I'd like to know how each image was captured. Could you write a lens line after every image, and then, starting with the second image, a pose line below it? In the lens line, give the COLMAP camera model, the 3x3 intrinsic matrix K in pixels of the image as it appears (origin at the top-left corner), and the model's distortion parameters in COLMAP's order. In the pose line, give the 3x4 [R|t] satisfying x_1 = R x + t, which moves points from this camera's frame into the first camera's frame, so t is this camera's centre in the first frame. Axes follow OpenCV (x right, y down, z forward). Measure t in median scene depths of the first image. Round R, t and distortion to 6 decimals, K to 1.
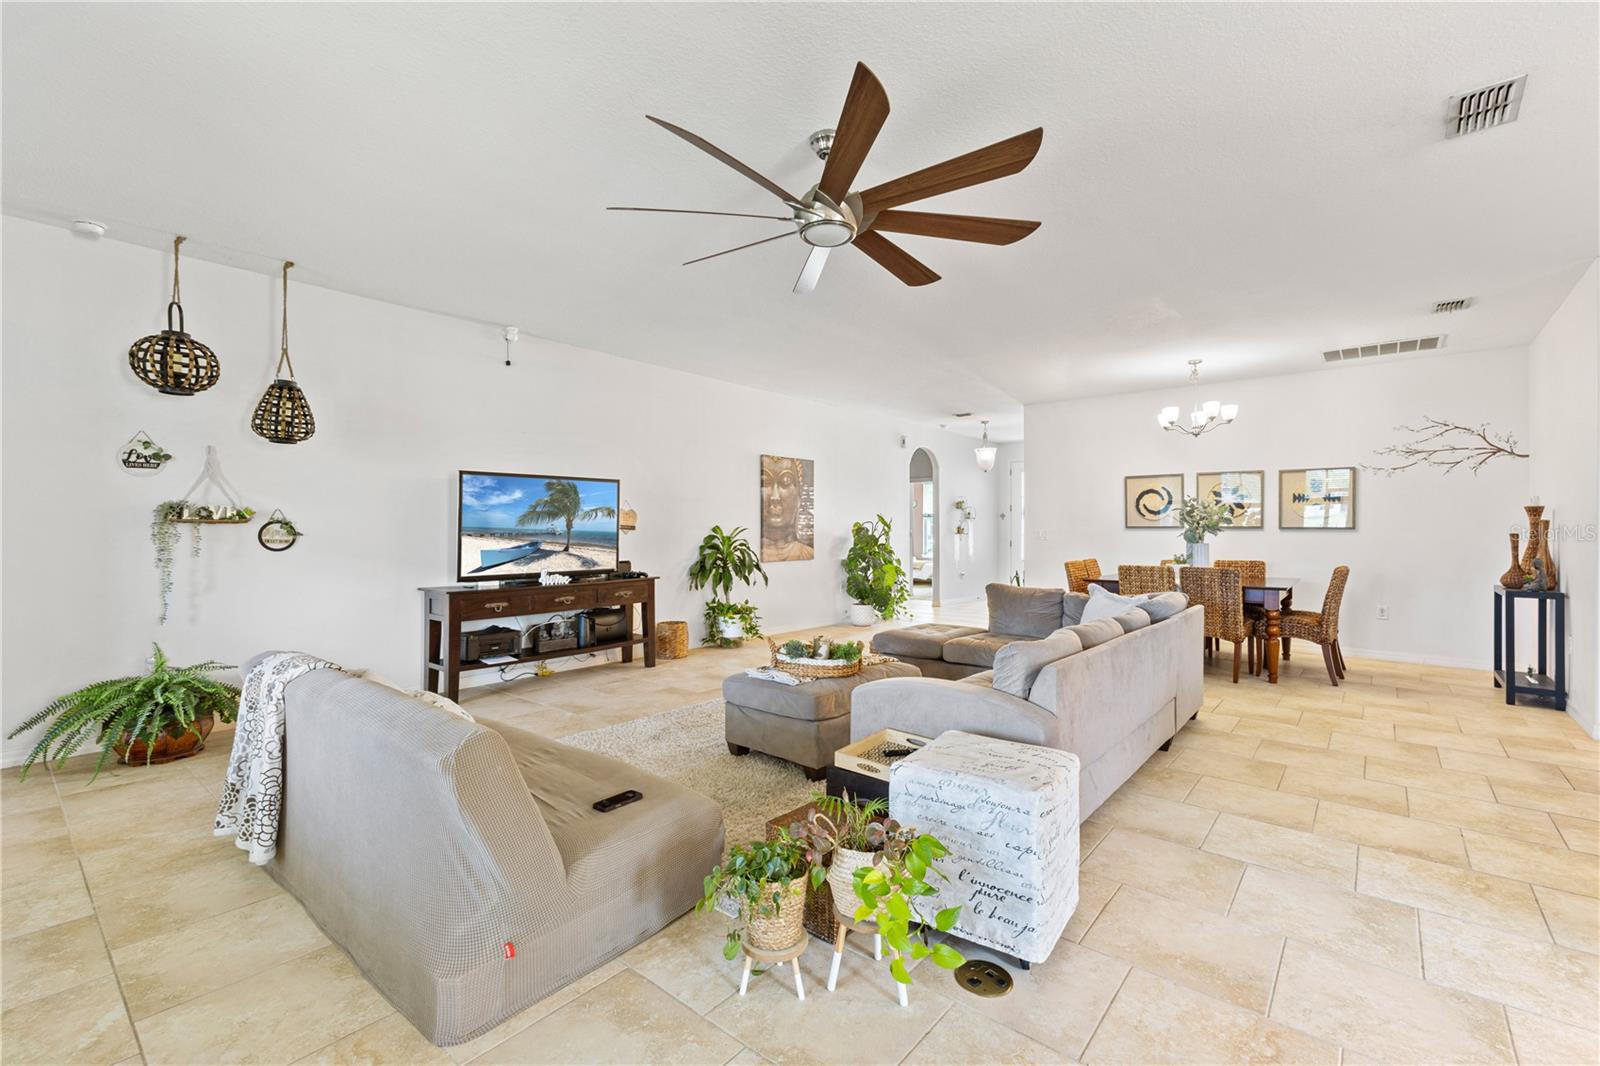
lens RADIAL K [[695.7, 0, 802.5], [0, 695.7, 531.2], [0, 0, 1]] dist [0.002230, 0.000570]
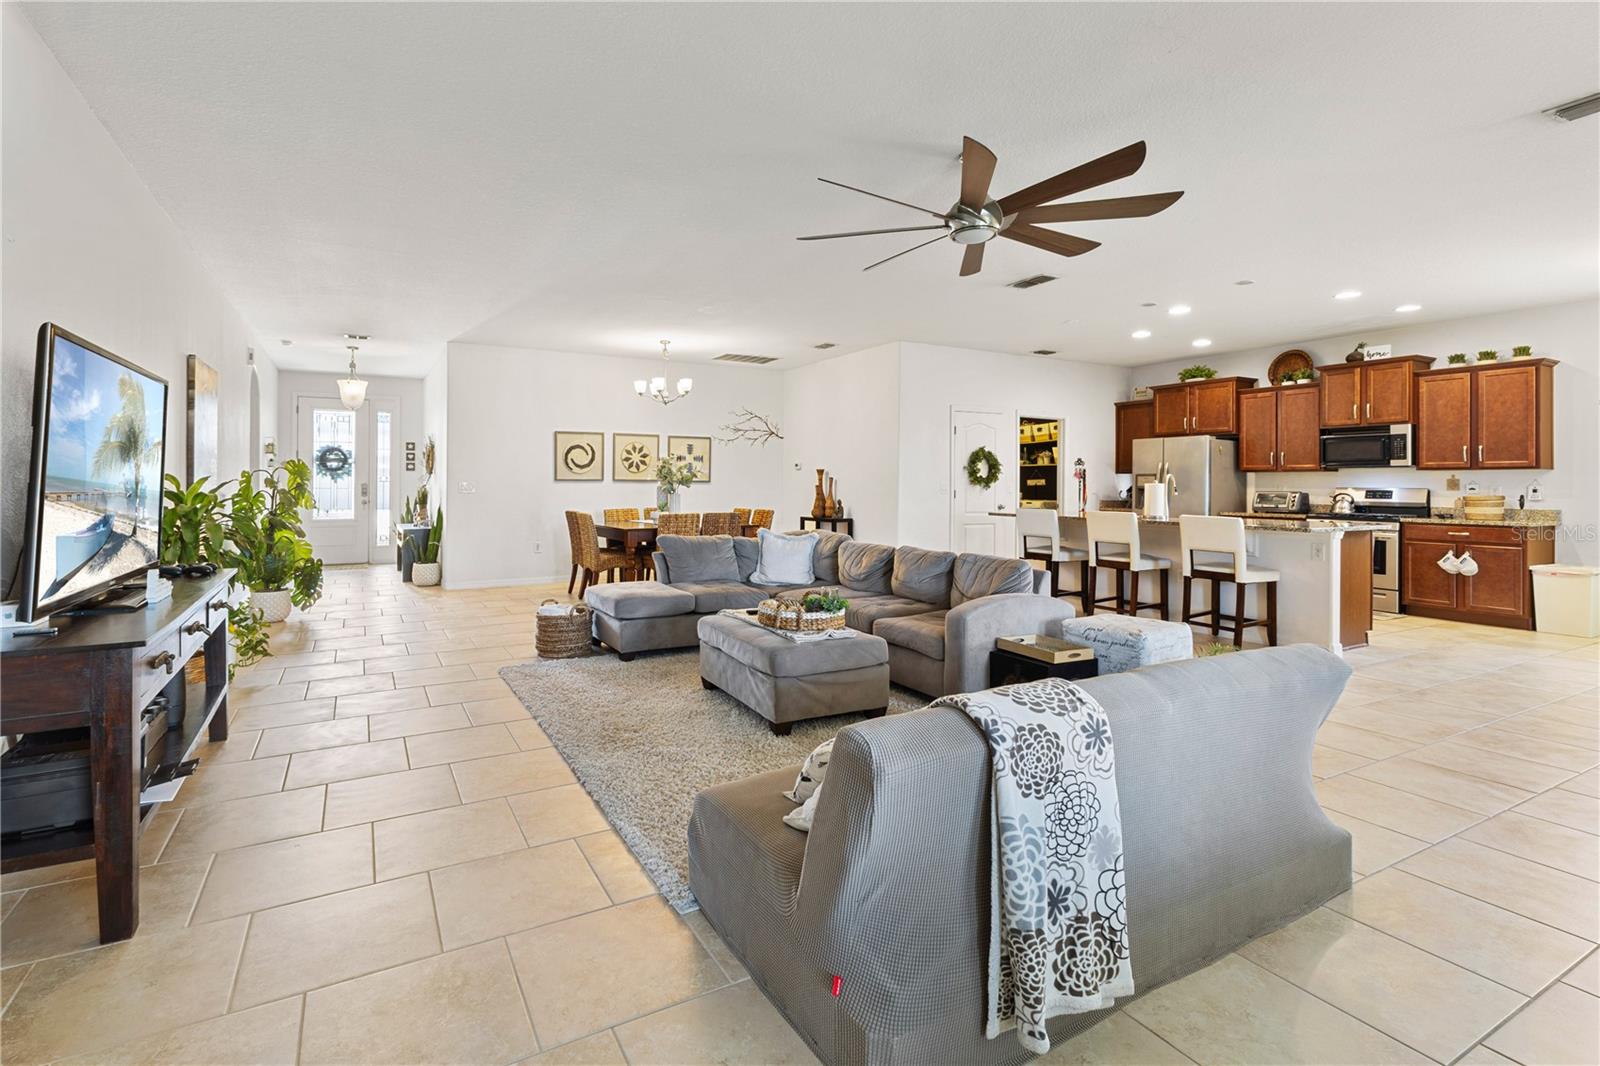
lens RADIAL K [[733.6, 0, 748.5], [0, 733.6, 478.5], [0, 0, 1]] dist [0.000566, -0.000298]
pose [[0.369554, 0.004326, 0.929199, -0.572882], [-0.000016, 0.999989, -0.004649, -0.003027], [-0.929209, 0.001704, 0.369550, 0.402926]]
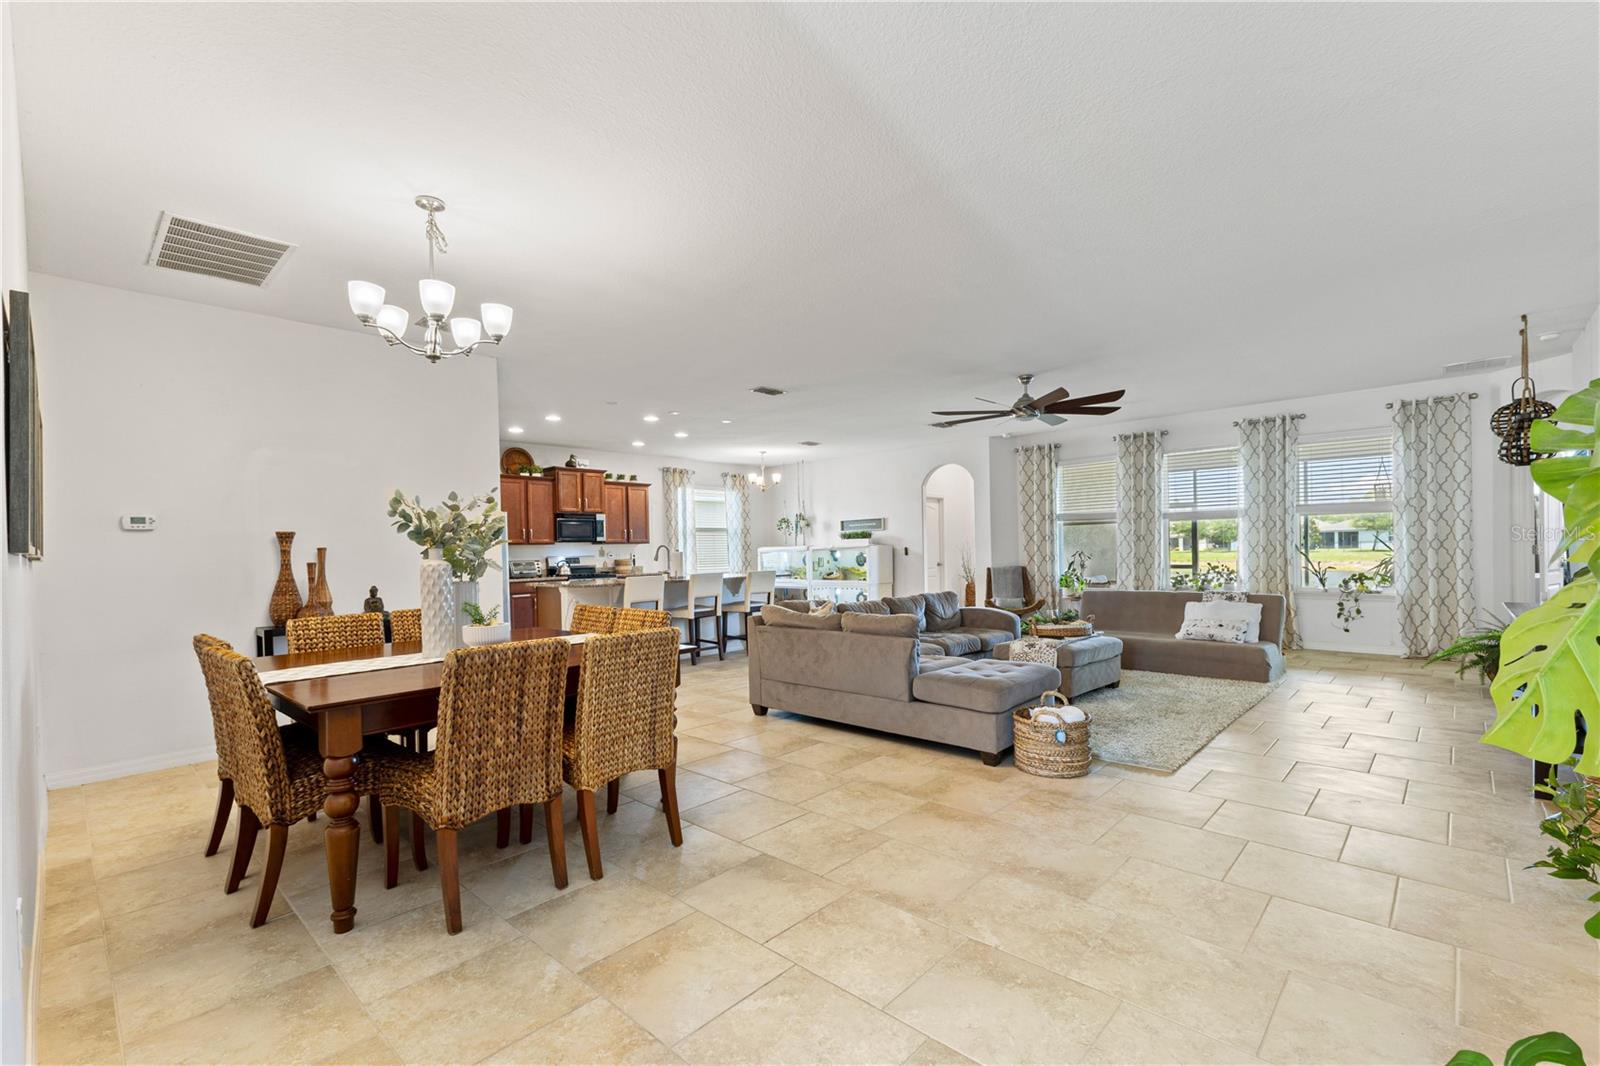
lens RADIAL K [[695.7, 0, 802.0], [0, 695.7, 560.5], [0, 0, 1]] dist [0.002230, 0.000570]
pose [[-0.998723, 0.016637, 0.047694, 0.293897], [0.017493, 0.999692, 0.017586, -0.002662], [-0.047387, 0.018398, -0.998707, 1.492673]]
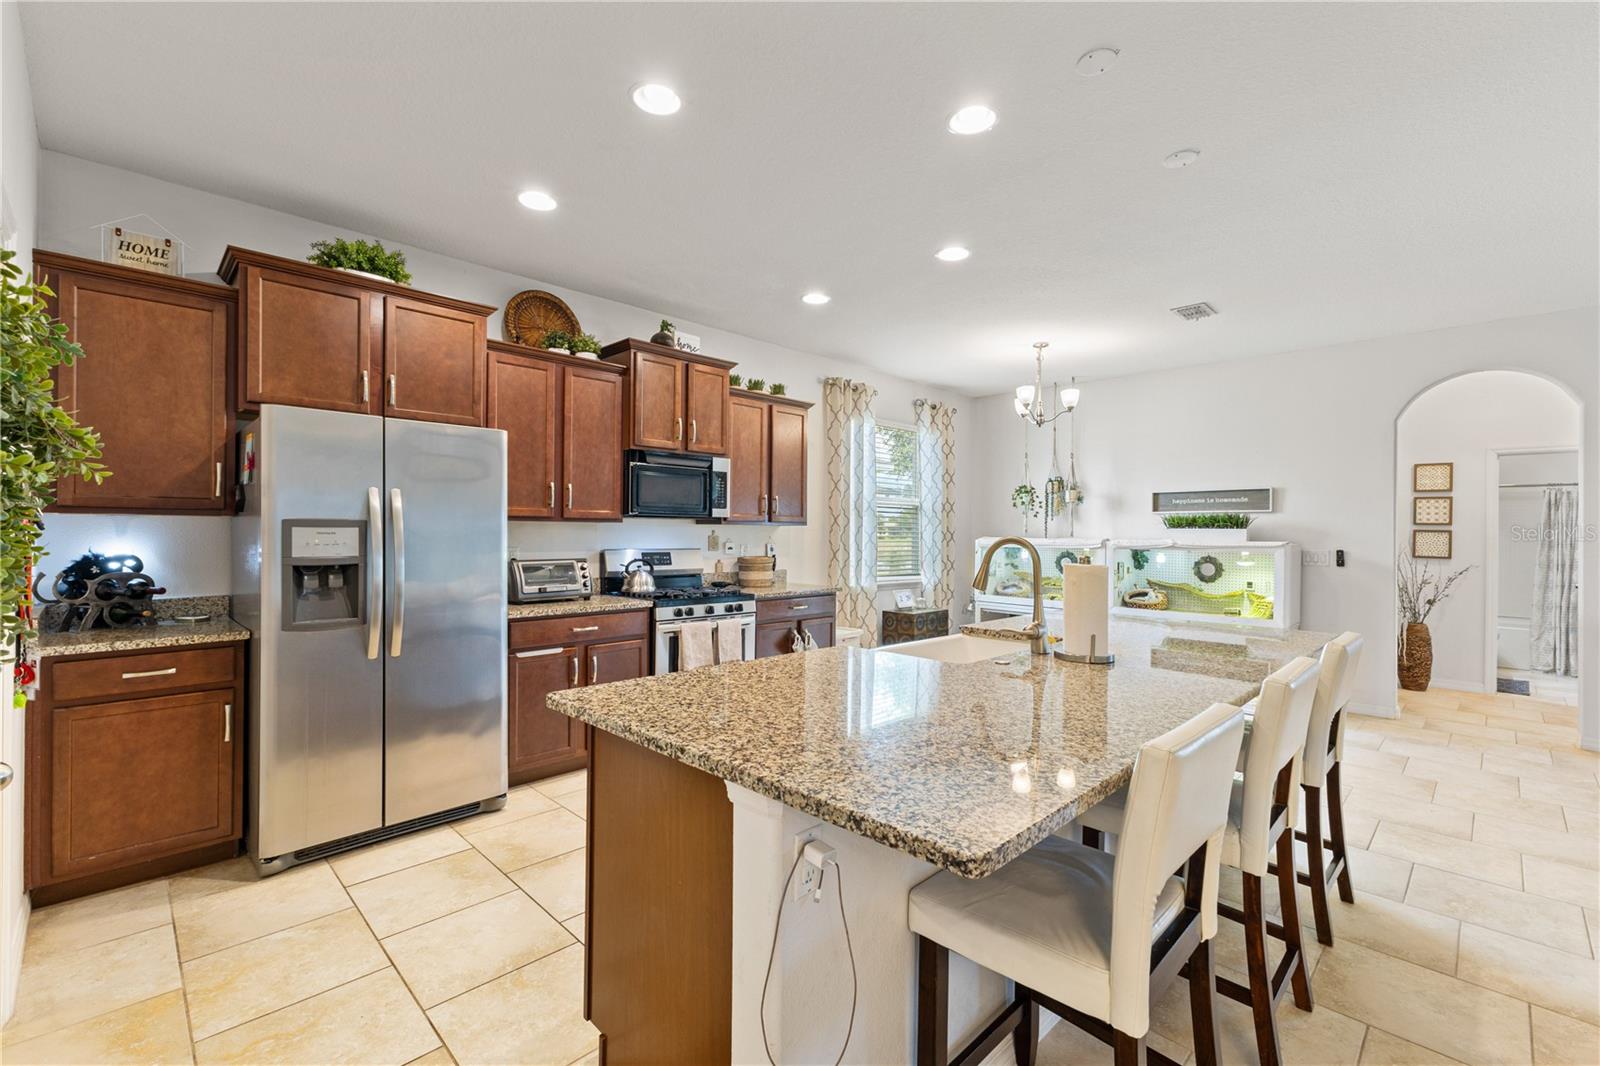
lens RADIAL K [[695.7, 0, 793.8], [0, 695.7, 540.7], [0, 0, 1]] dist [0.002230, 0.000570]
pose [[-0.994182, -0.016350, 0.106467, 0.683861], [-0.014542, 0.999737, 0.017733, -0.017600], [-0.106728, 0.016081, -0.994158, 0.612182]]
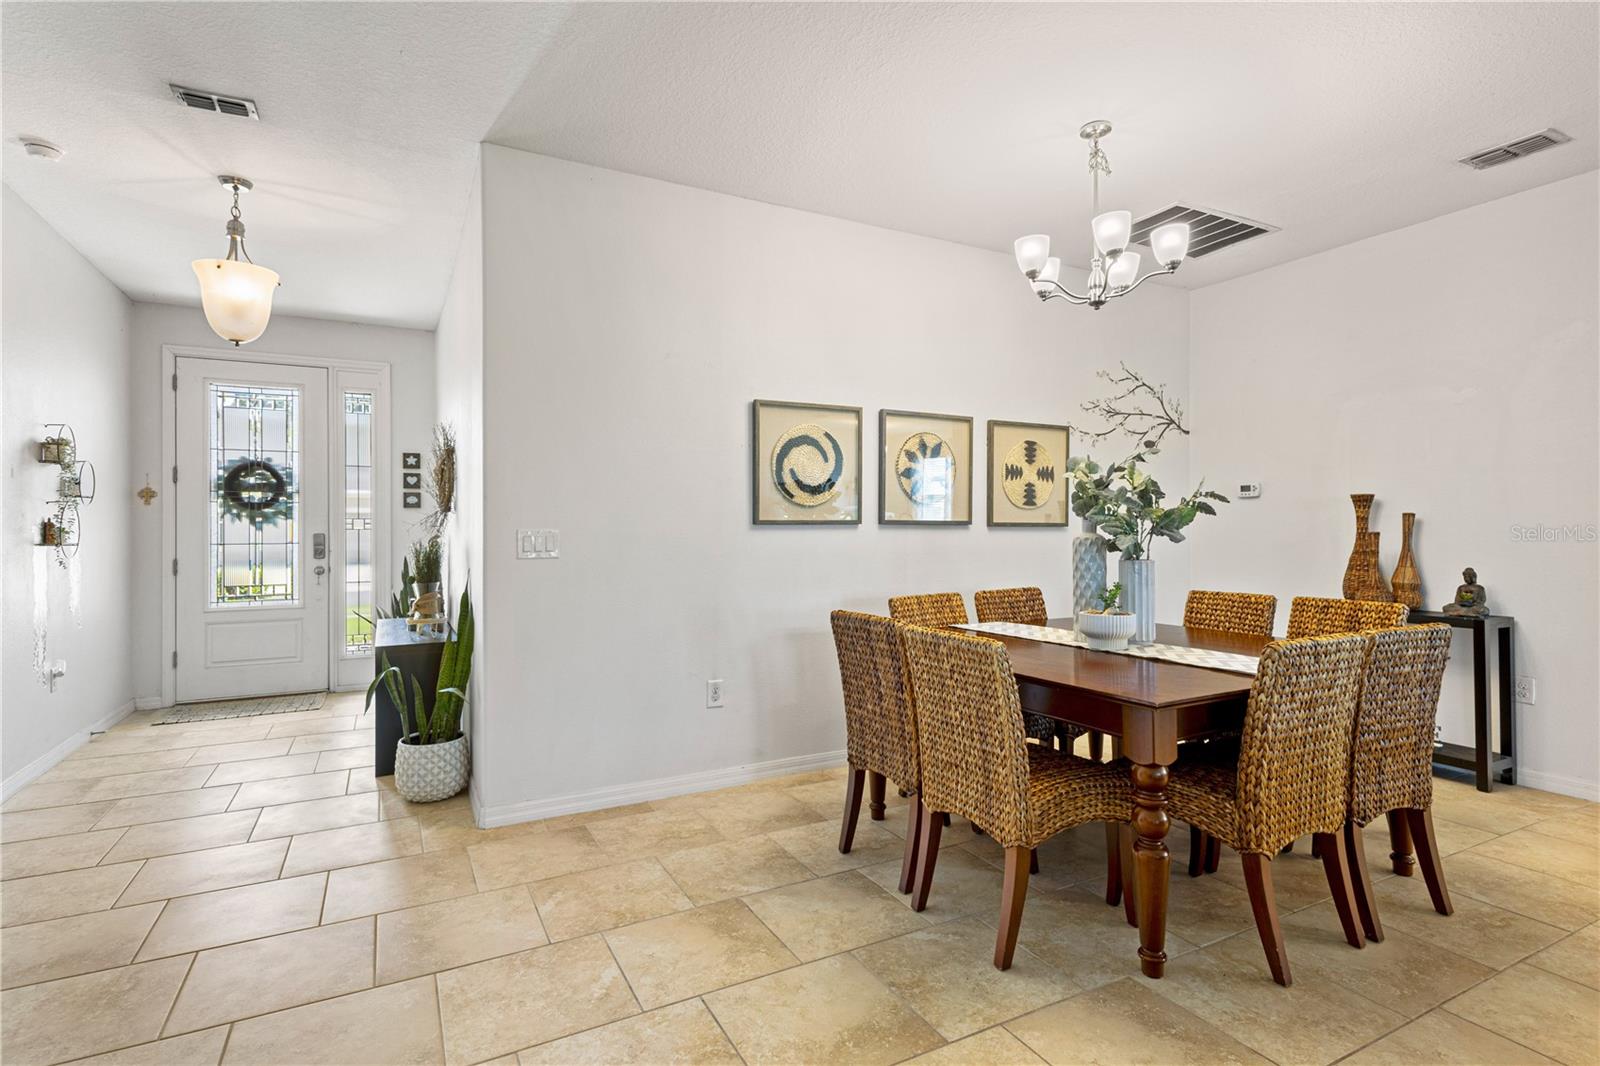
lens RADIAL K [[770.7, 0, 784.9], [0, 770.7, 530.3], [0, 0, 1]] dist [0.000447, -0.001407]
pose [[0.383284, -0.006802, 0.923606, 0.058973], [0.005856, 0.999971, 0.004934, -0.004147], [-0.923612, 0.003518, 0.383312, 1.015200]]
